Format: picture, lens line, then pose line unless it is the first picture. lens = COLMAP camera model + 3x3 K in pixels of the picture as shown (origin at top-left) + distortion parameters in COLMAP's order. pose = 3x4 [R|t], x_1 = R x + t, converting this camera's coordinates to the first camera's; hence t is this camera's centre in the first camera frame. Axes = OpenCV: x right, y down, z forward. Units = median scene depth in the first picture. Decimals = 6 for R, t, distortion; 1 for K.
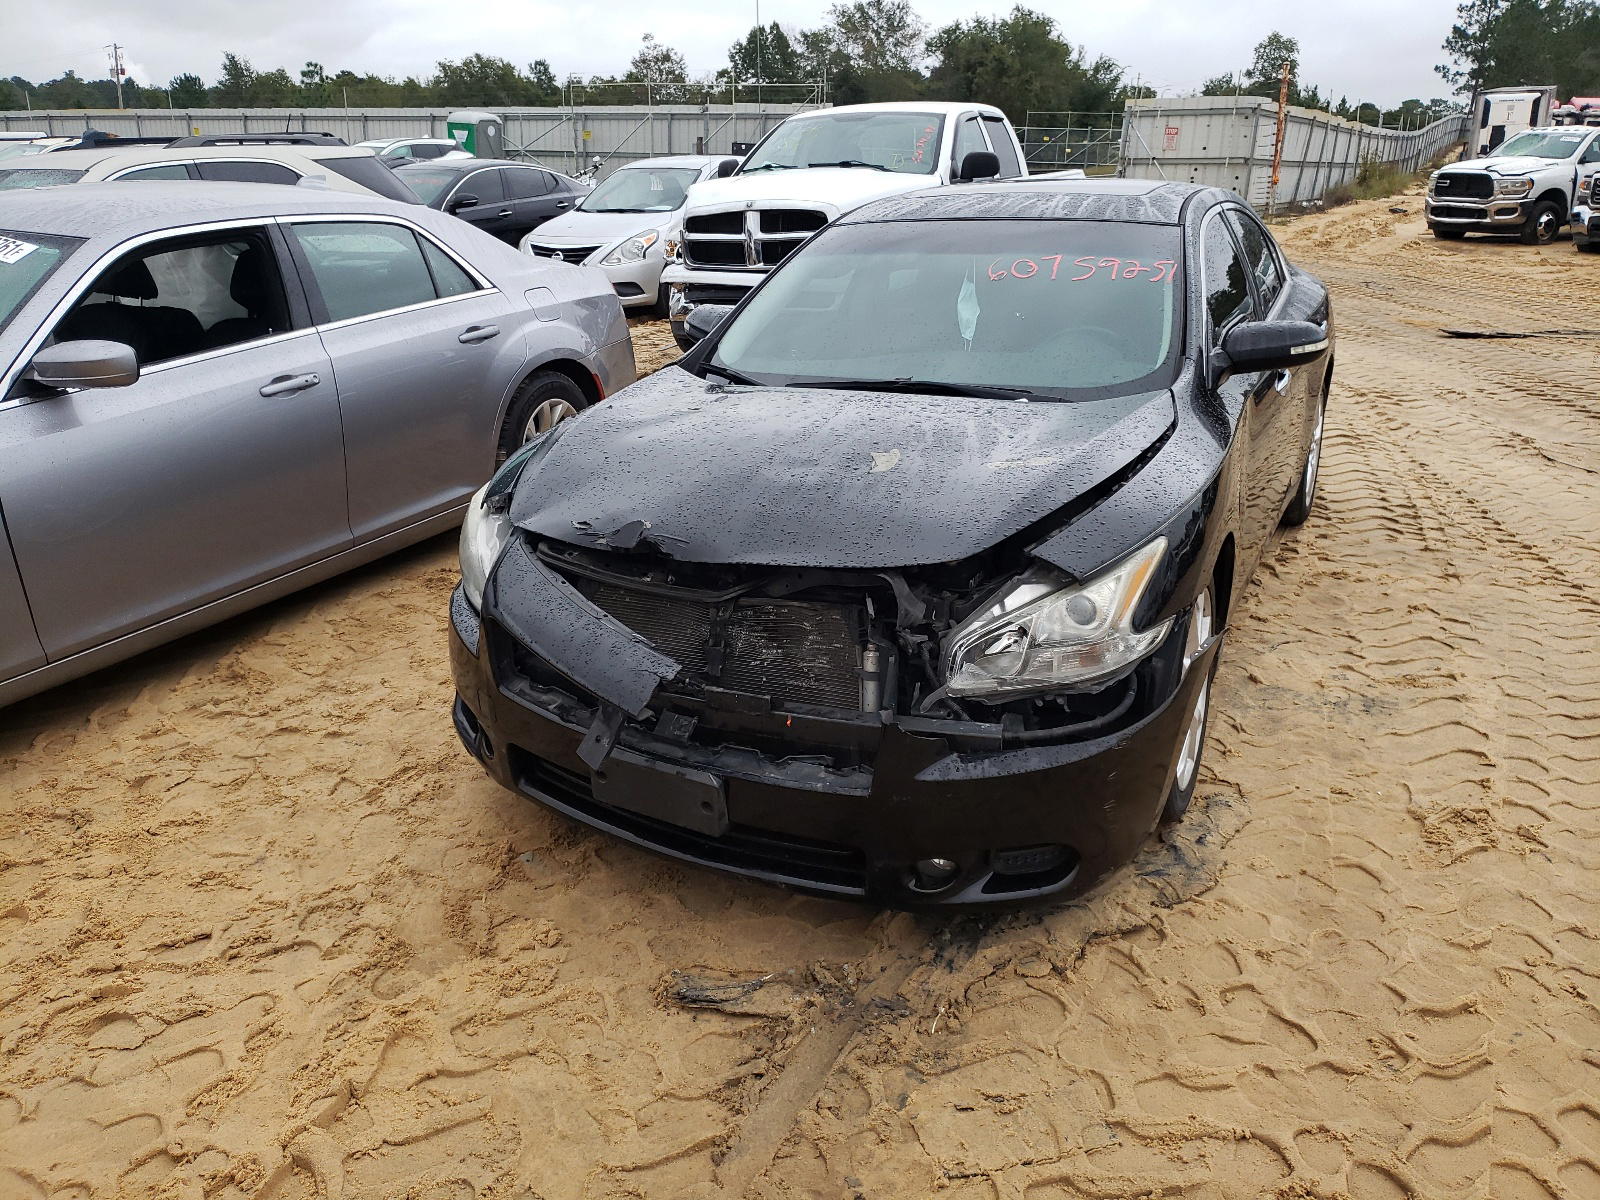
lens RADIAL K [[1313.0, 0, 780.8], [0, 1313.0, 571.3], [0, 0, 1]] dist [-0.010109, 0.041228]
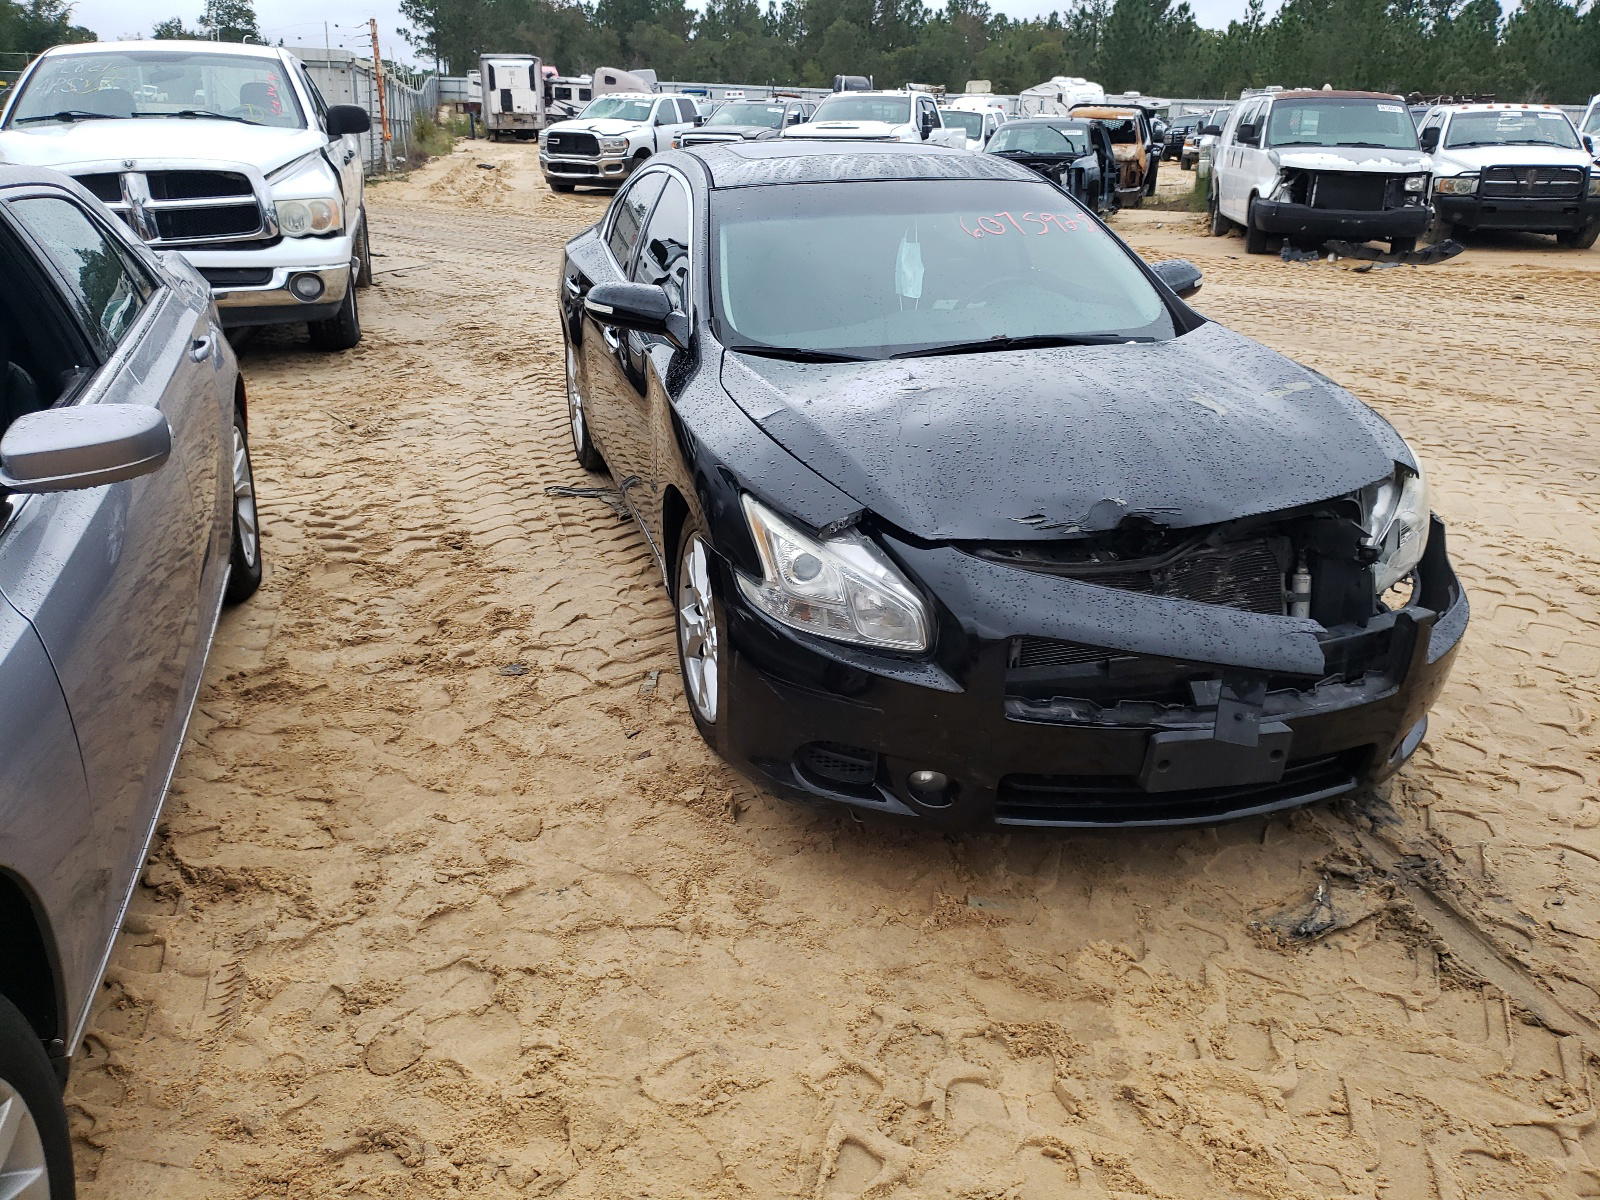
lens RADIAL K [[1313.0, 0, 780.8], [0, 1313.0, 571.3], [0, 0, 1]] dist [-0.010109, 0.041228]
pose [[0.711684, -0.213851, 0.669159, -0.178925], [0.193013, 0.975406, 0.106443, -0.026215], [-0.675464, 0.053403, 0.735456, 0.089066]]
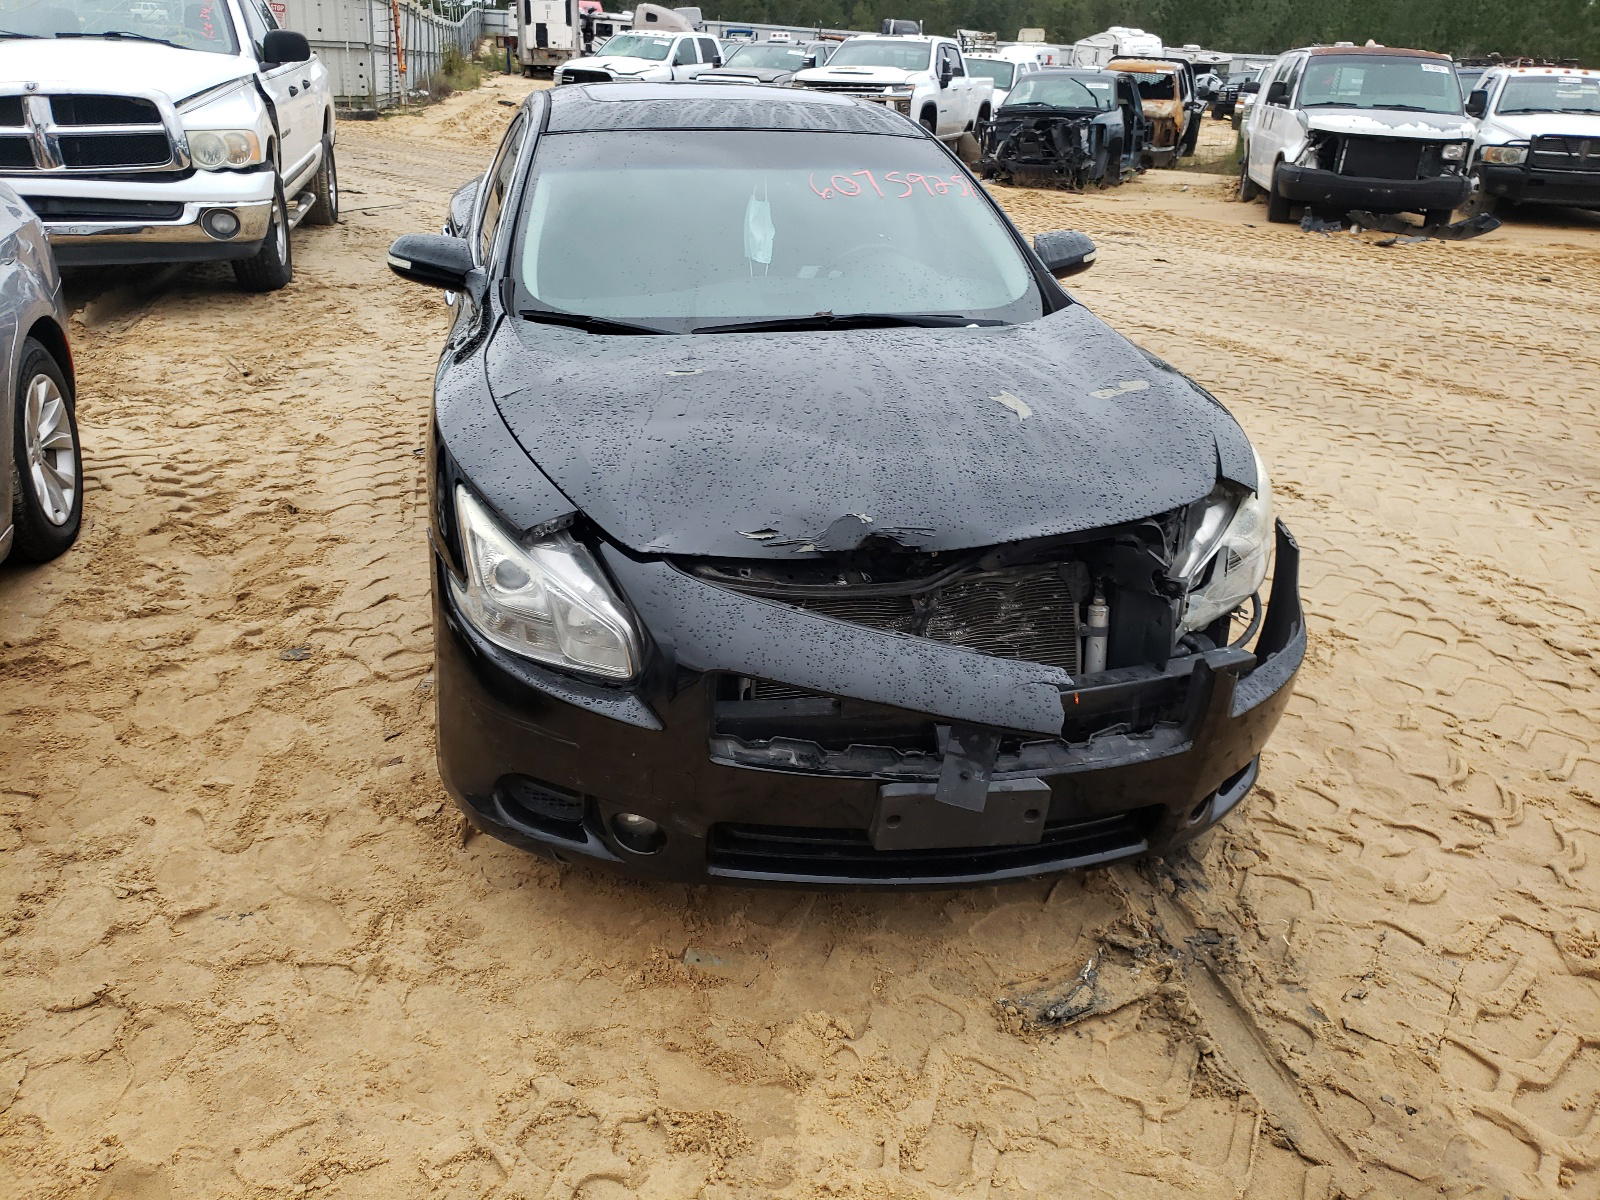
lens RADIAL K [[1298.5, 0, 768.8], [0, 1298.5, 600.7], [0, 0, 1]] dist [0.001704, 0.015074]
pose [[0.752229, -0.218143, 0.621744, -0.128678], [0.152879, 0.975638, 0.157346, -0.023640], [-0.640921, -0.023309, 0.767253, 0.078286]]
